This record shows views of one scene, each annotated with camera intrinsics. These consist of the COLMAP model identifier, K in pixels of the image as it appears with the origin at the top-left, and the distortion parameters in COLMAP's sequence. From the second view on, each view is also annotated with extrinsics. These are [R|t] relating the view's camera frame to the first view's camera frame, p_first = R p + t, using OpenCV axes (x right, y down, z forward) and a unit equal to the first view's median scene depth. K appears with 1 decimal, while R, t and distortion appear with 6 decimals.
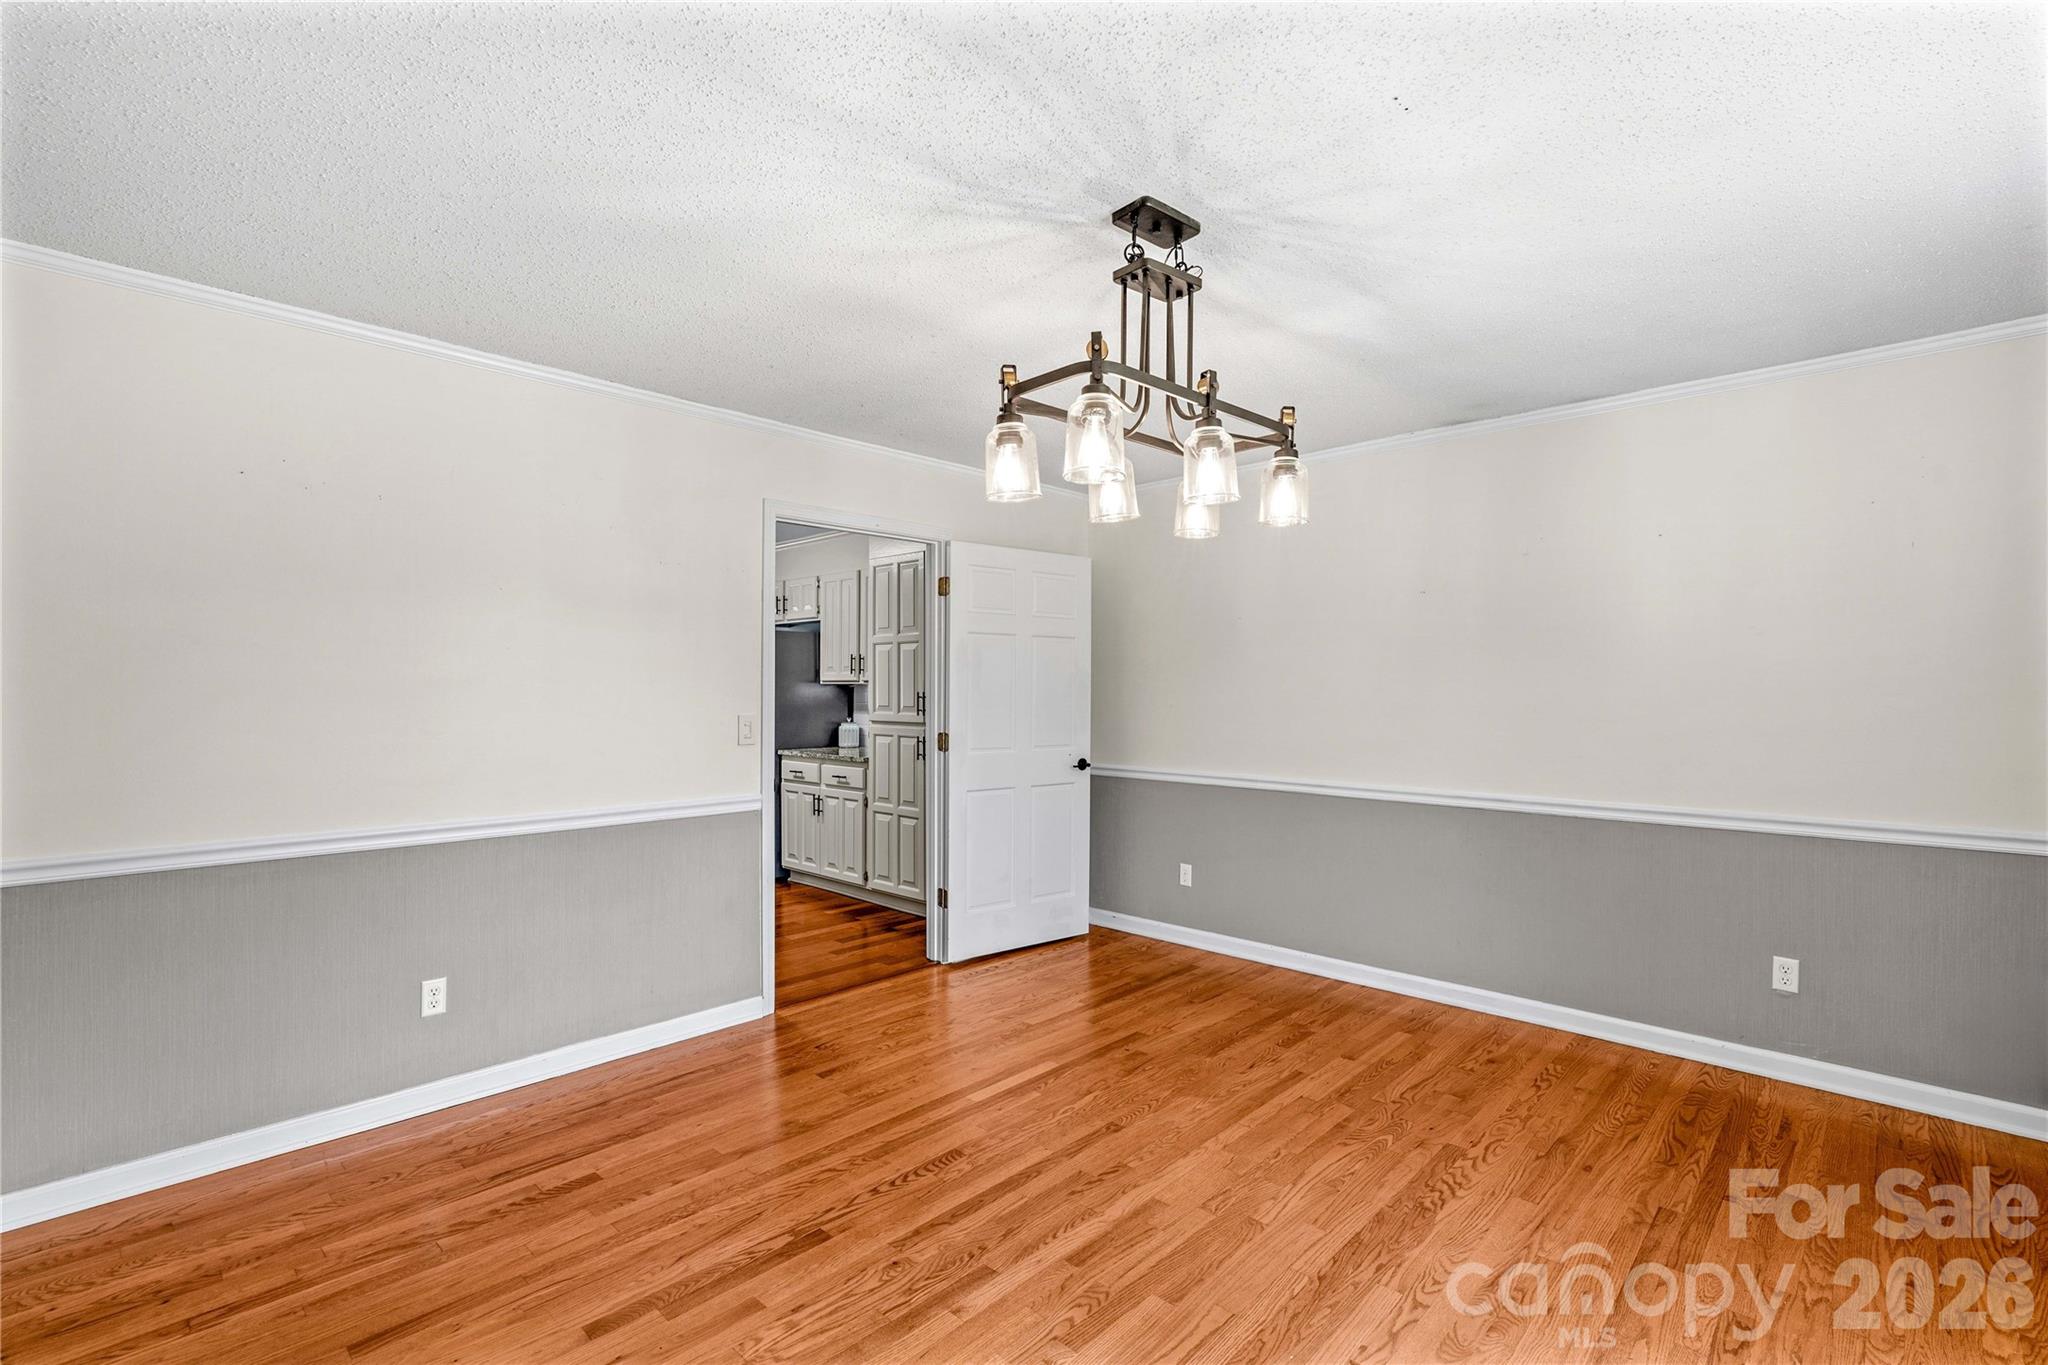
lens RADIAL K [[923.8, 0, 1018.5], [0, 923.8, 654.2], [0, 0, 1]] dist [0.000881, 0.000552]
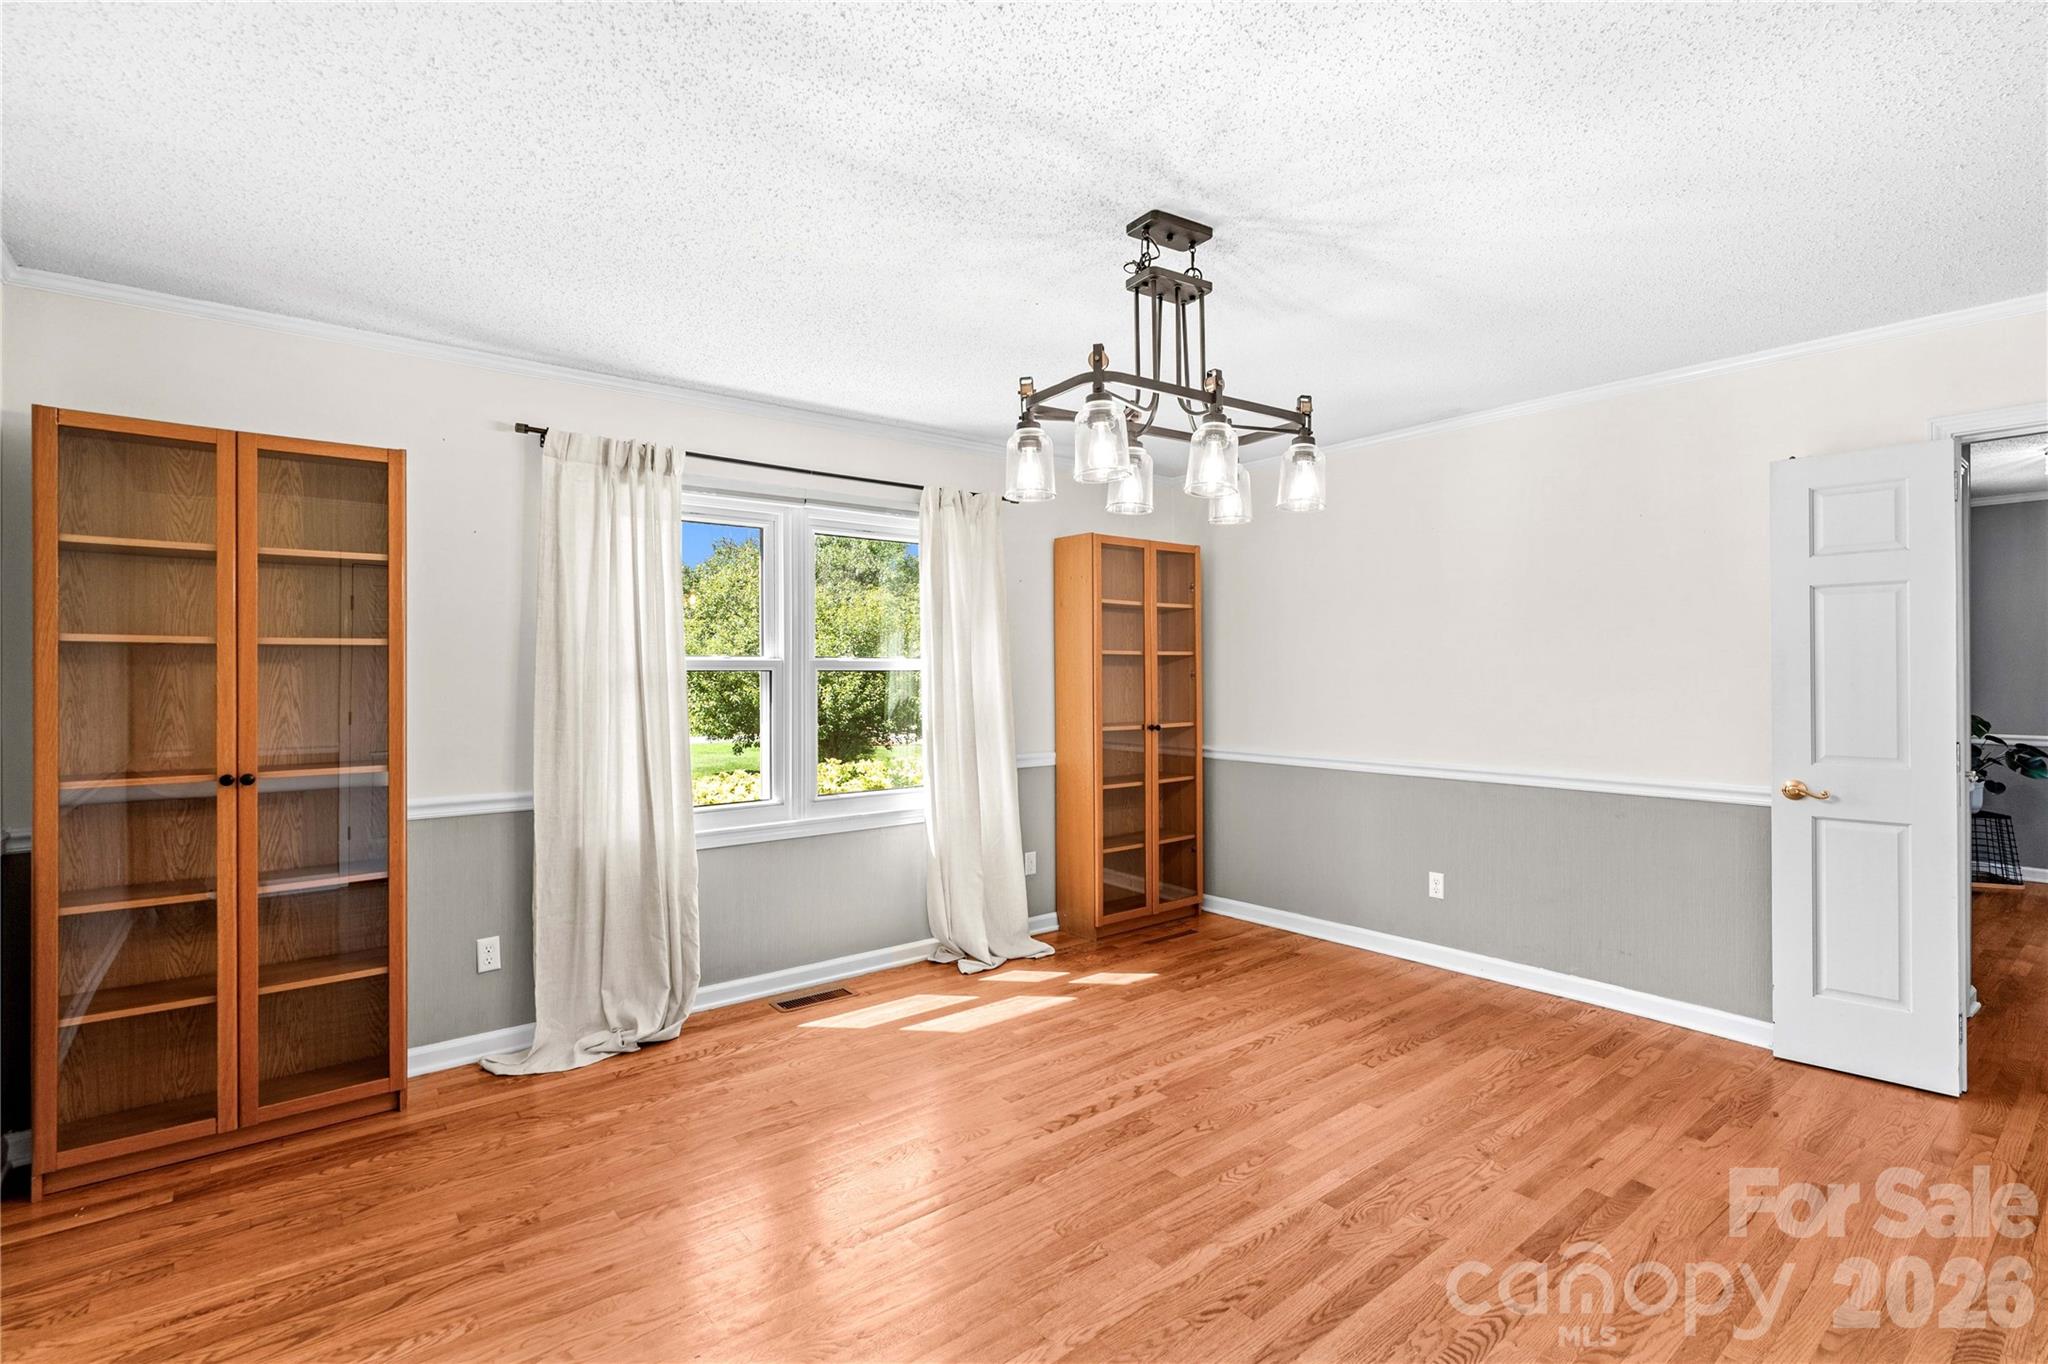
lens RADIAL K [[943.1, 0, 1024.0], [0, 943.1, 682.0], [0, 0, 1]] dist [0.001042, 0.000849]
pose [[-0.991966, -0.000213, 0.126508, 0.136128], [-0.005166, 0.999233, -0.038824, 0.070018], [-0.126402, -0.039165, -0.991206, 1.588824]]
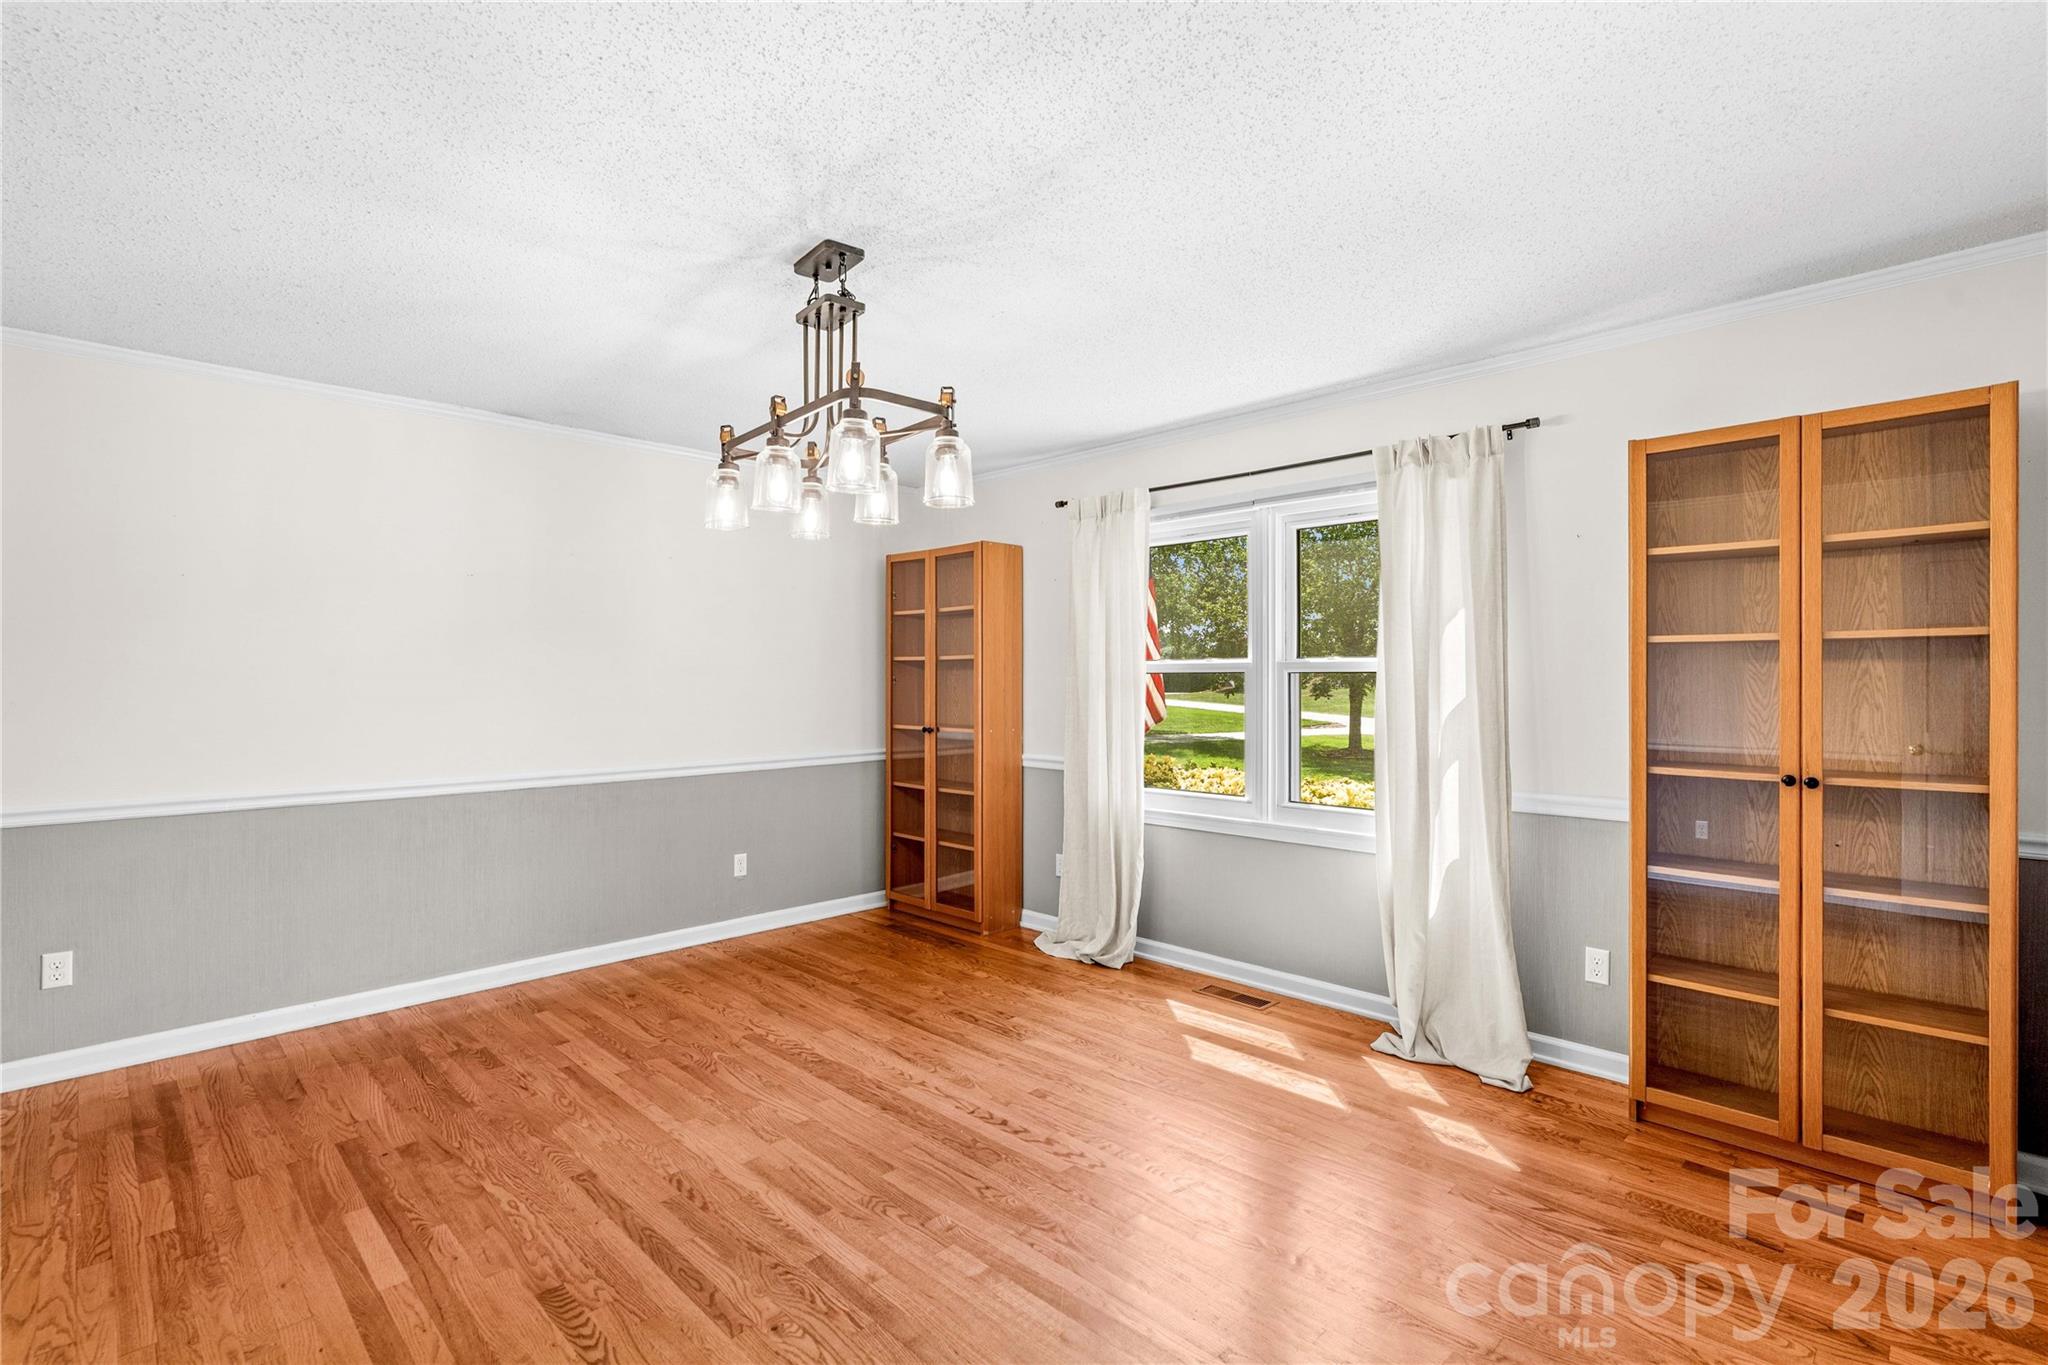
lens RADIAL K [[945.9, 0, 1018.0], [0, 945.9, 717.9], [0, 0, 1]] dist [0.014889, -0.000107]
pose [[0.032088, -0.044398, 0.998498, -0.743111], [-0.036825, 0.998282, 0.045572, 0.023238], [-0.998806, -0.038232, 0.030398, 0.566181]]
